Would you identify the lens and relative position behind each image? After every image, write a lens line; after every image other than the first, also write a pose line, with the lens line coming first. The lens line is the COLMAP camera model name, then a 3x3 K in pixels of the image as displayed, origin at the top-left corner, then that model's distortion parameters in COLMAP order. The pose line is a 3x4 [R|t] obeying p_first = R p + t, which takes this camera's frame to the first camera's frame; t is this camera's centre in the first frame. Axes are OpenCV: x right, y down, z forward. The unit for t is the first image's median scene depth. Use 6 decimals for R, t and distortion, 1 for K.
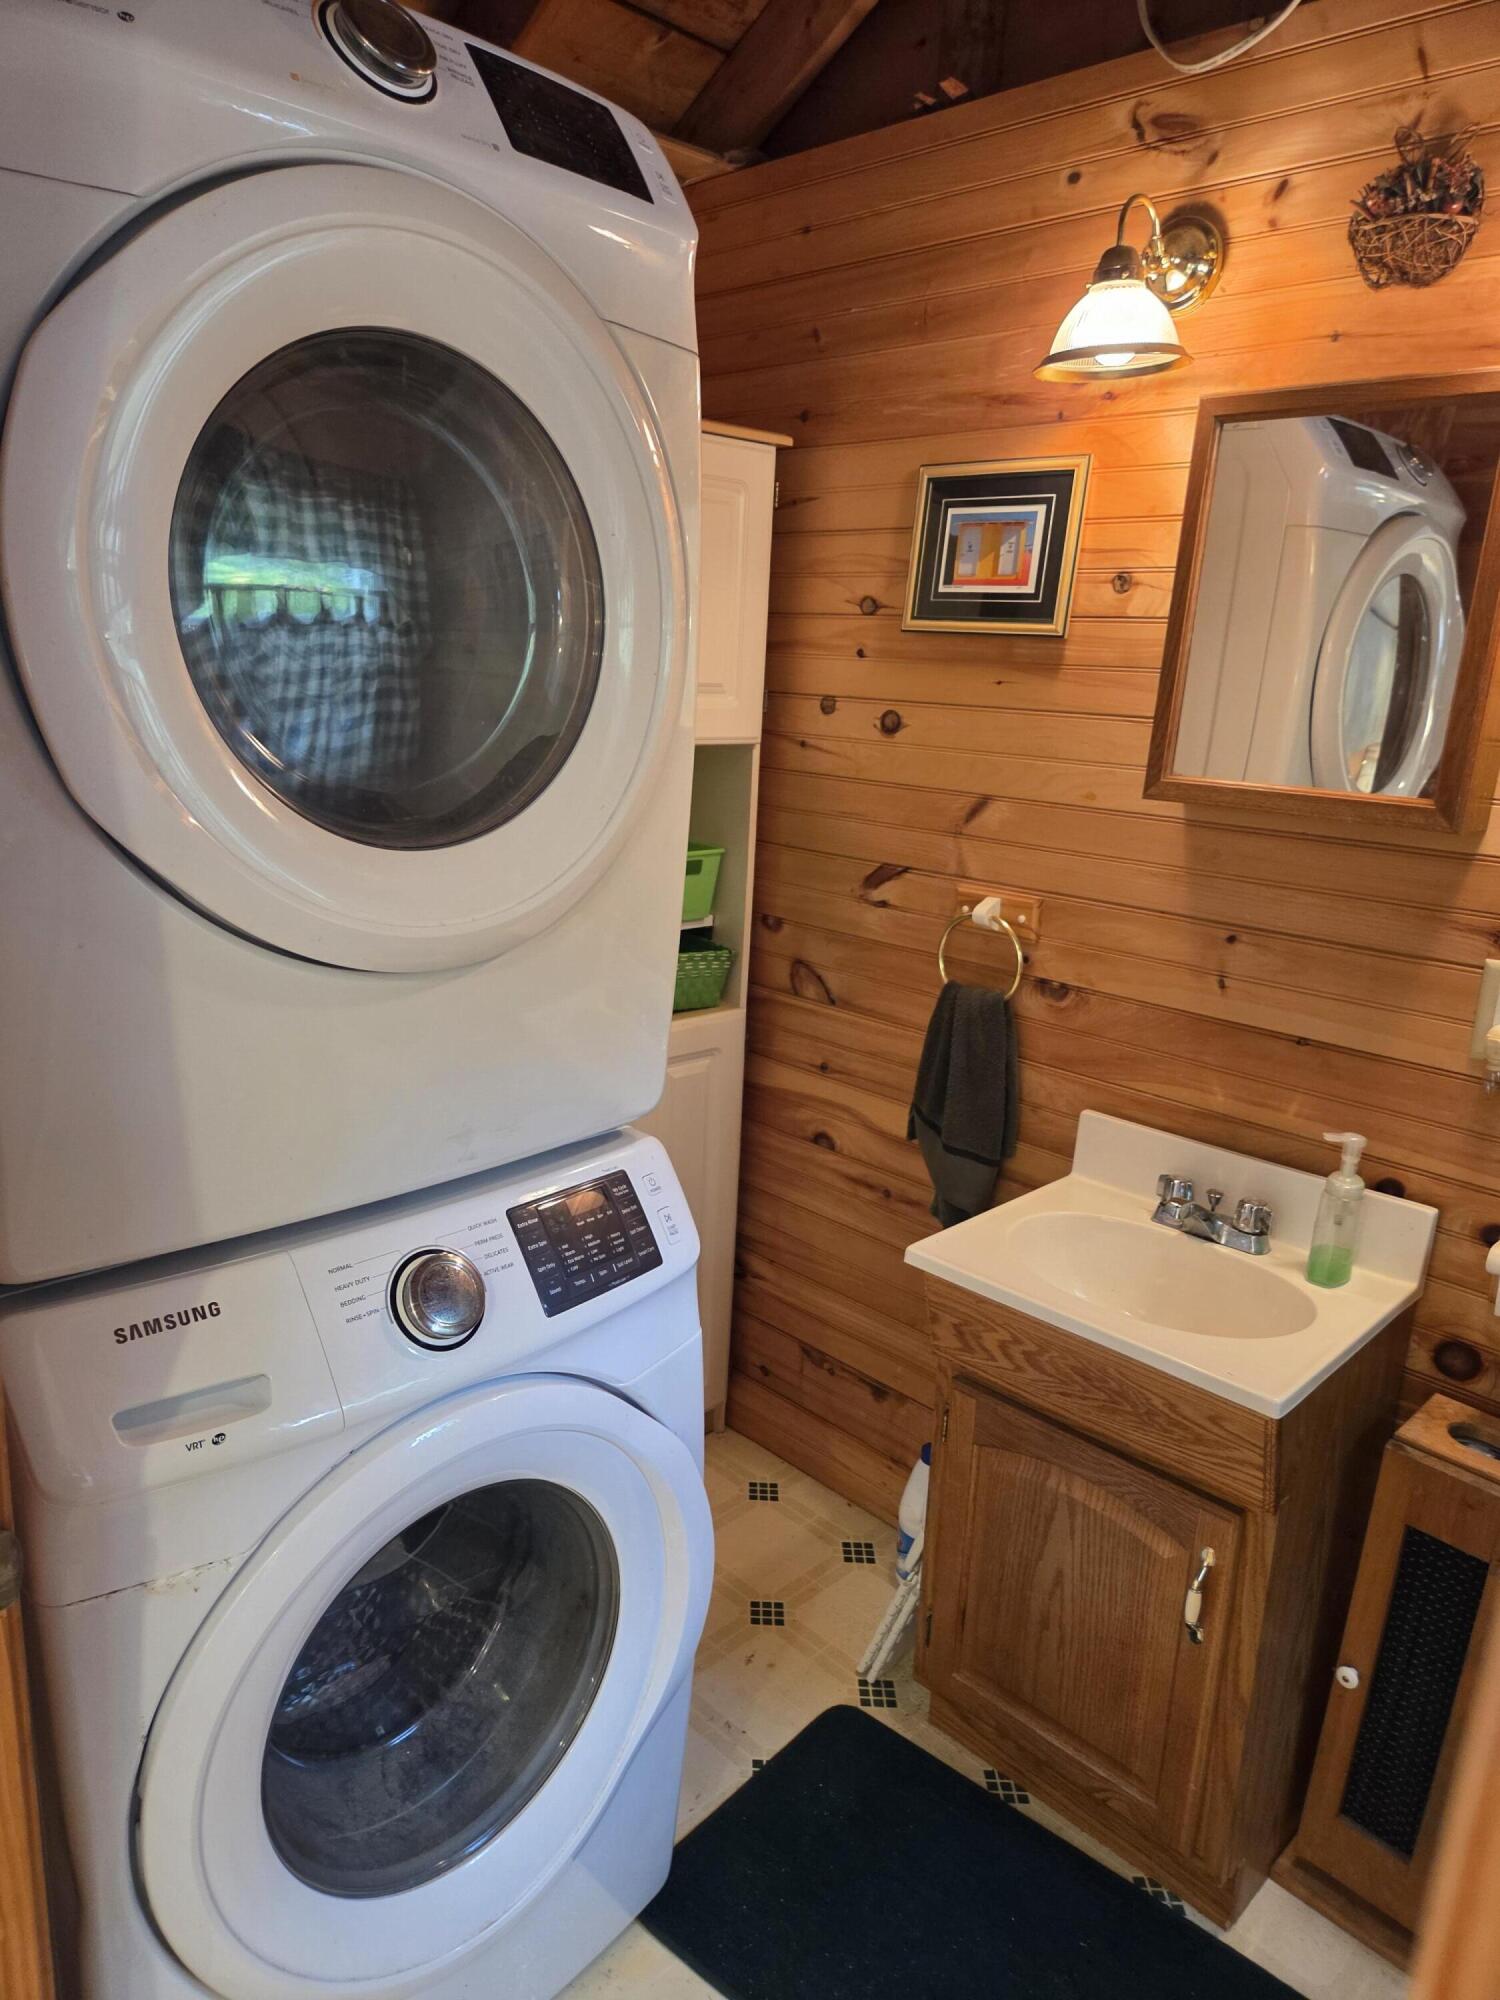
lens RADIAL K [[1327.1, 0, 750.0], [0, 1327.1, 1000.0], [0, 0, 1]] dist [0.075652, -0.071316]
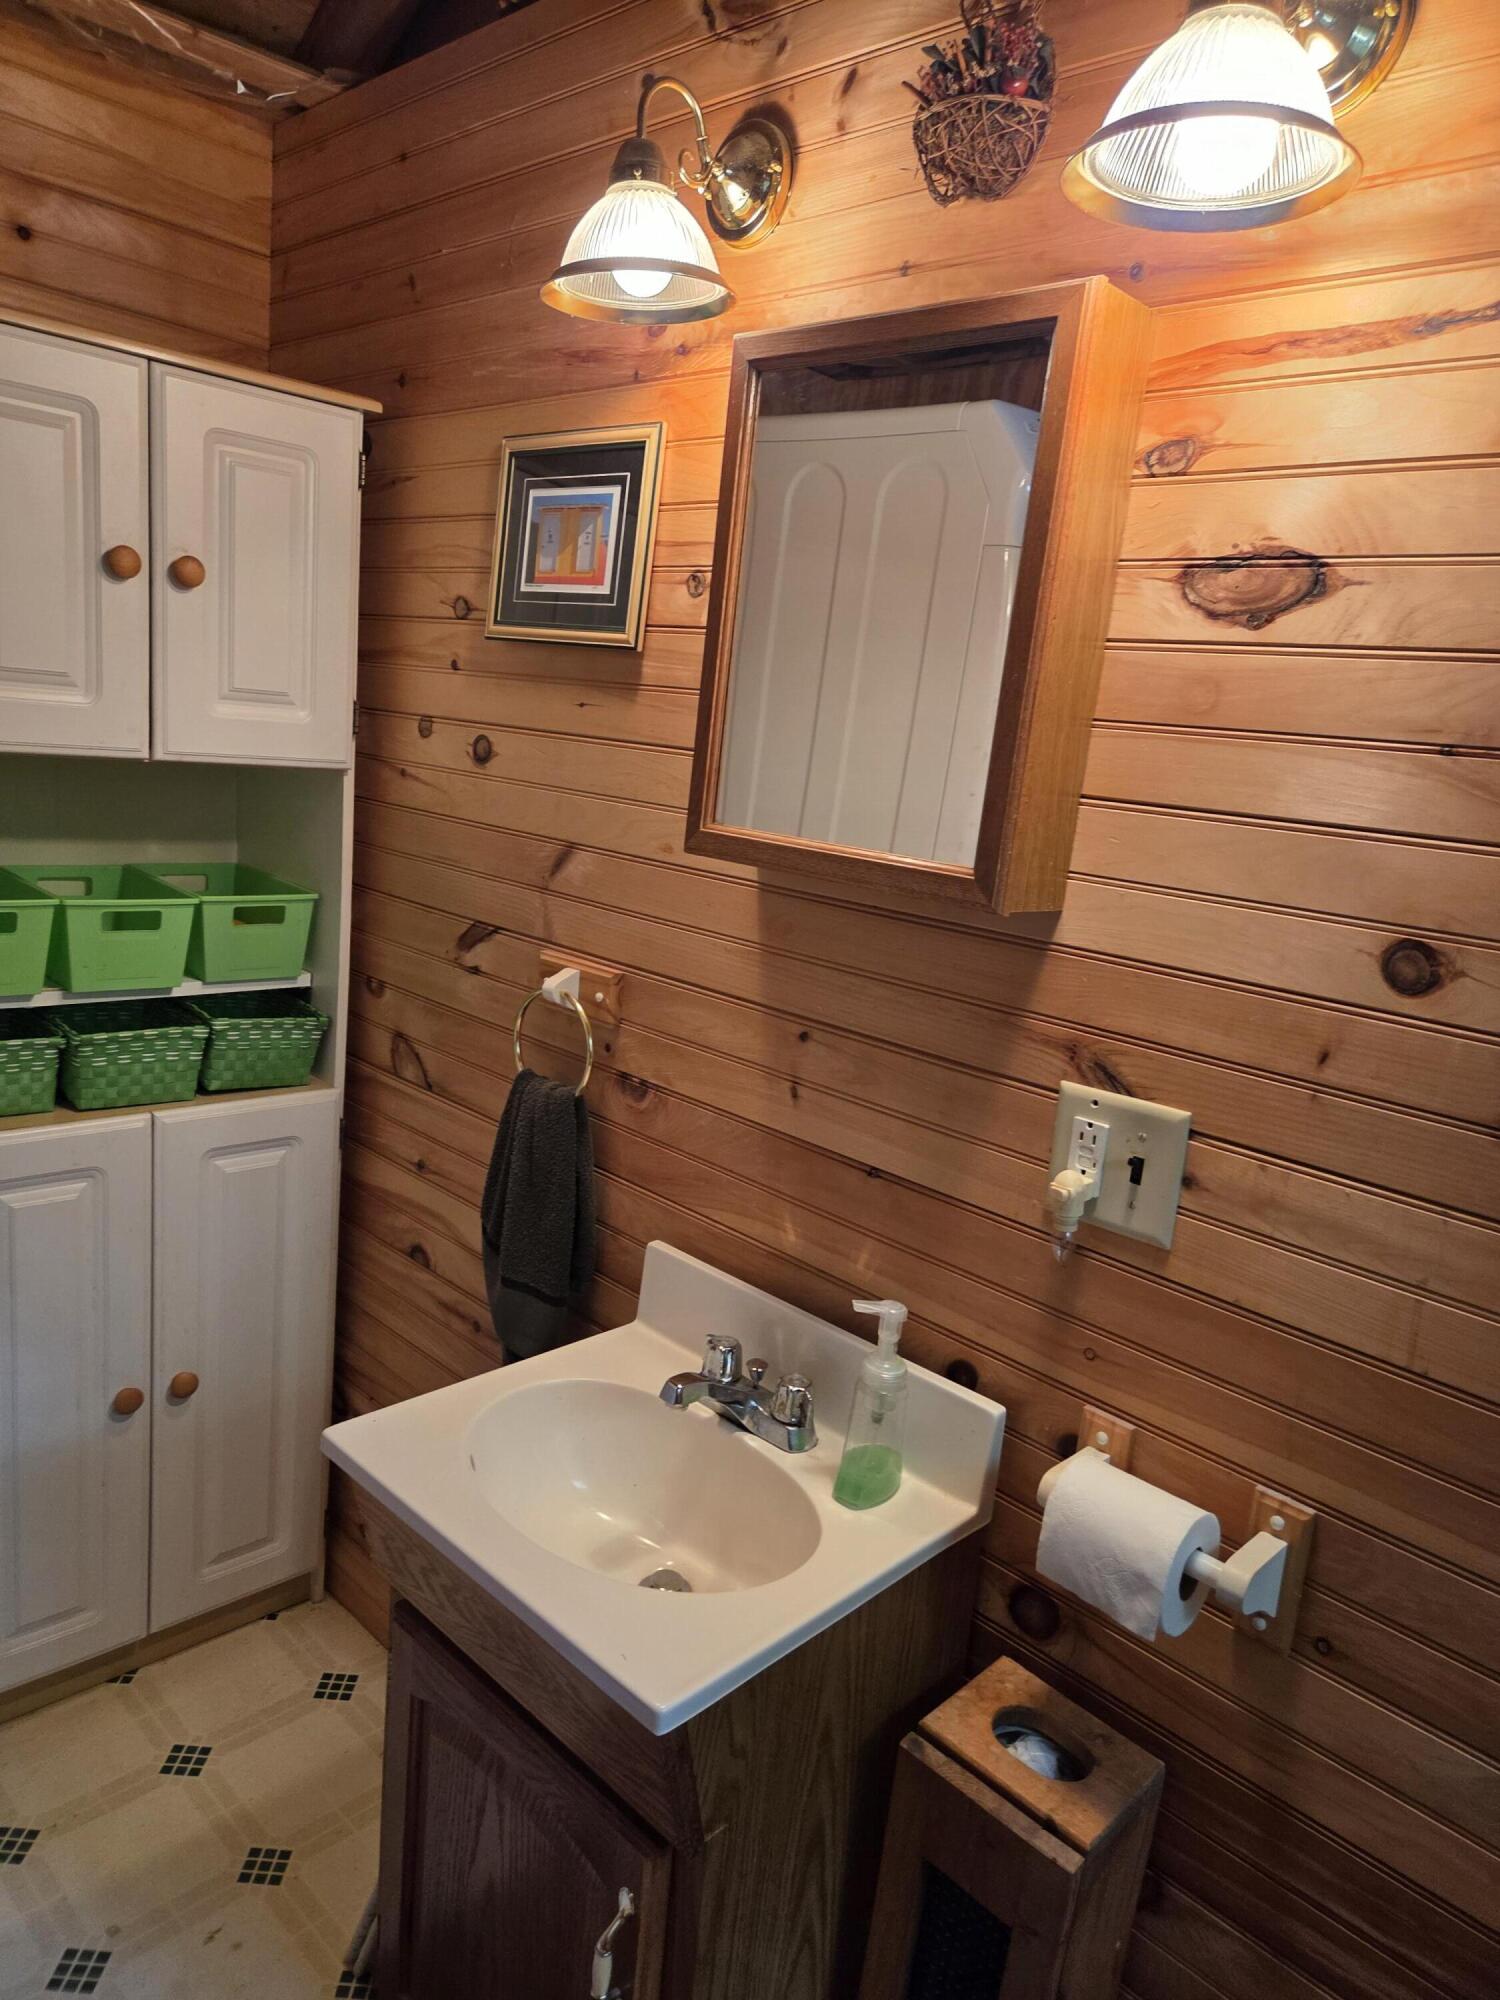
lens RADIAL K [[1333.1, 0, 740.4], [0, 1333.1, 1002.1], [0, 0, 1]] dist [0.089310, -0.081400]
pose [[0.998811, 0.047668, 0.010257, 0.282410], [-0.047139, 0.997792, -0.046787, -0.024245], [-0.012465, 0.046248, 0.998852, 0.194982]]
